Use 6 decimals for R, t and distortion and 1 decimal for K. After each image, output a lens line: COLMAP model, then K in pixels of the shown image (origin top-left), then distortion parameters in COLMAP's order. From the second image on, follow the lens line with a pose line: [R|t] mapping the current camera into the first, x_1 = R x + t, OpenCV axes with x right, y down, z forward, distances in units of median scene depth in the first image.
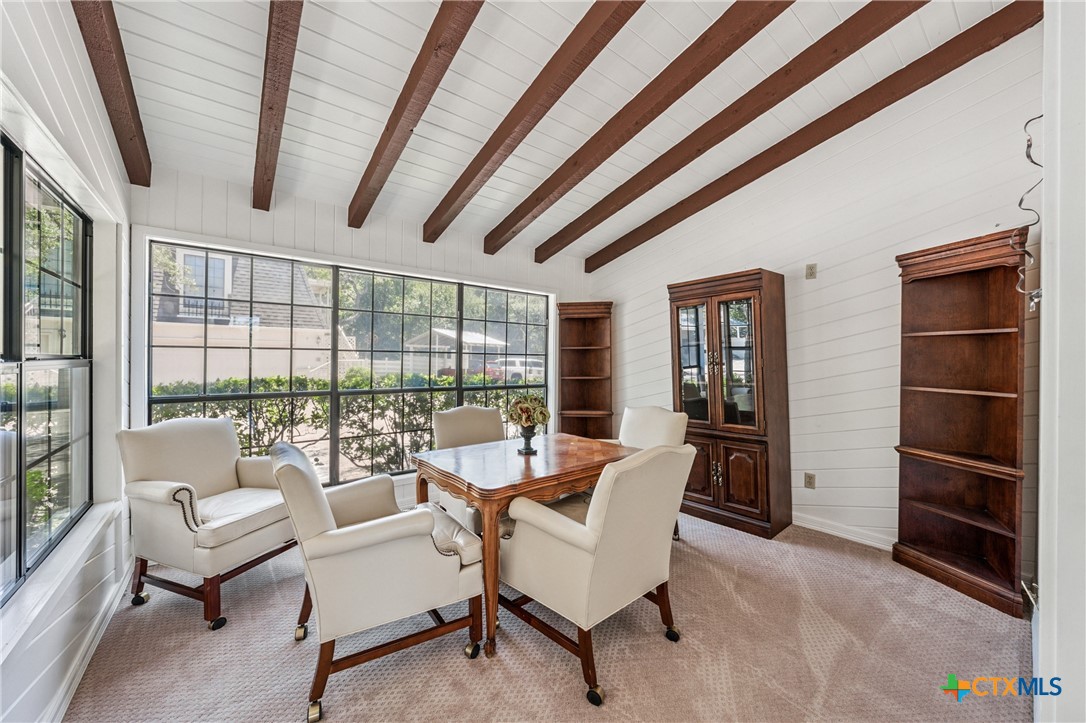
lens RADIAL K [[399.1, 0, 543.0], [0, 399.1, 361.5], [0, 0, 1]] dist [-0.001134, -0.000072]
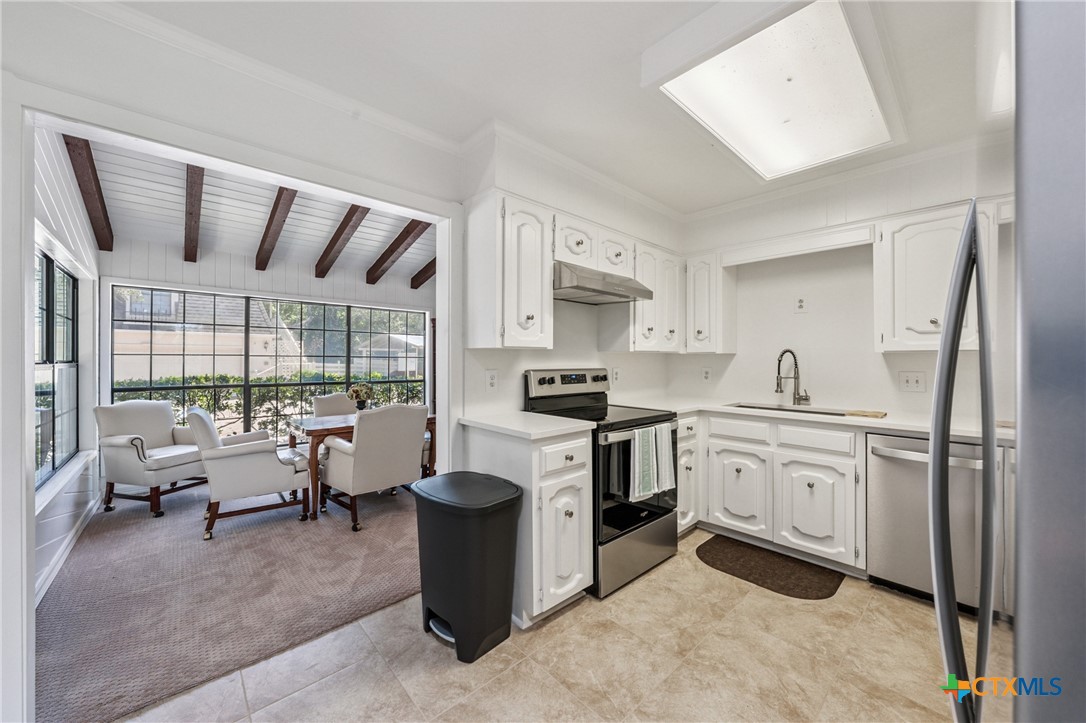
lens RADIAL K [[408.3, 0, 543.0], [0, 408.3, 361.5], [0, 0, 1]] dist [-0.000222, 0.000080]
pose [[0.998147, -0.009002, 0.060185, 0.625683], [0.009316, 0.999944, -0.004943, 0.013434], [-0.060137, 0.005494, 0.998175, -0.730123]]
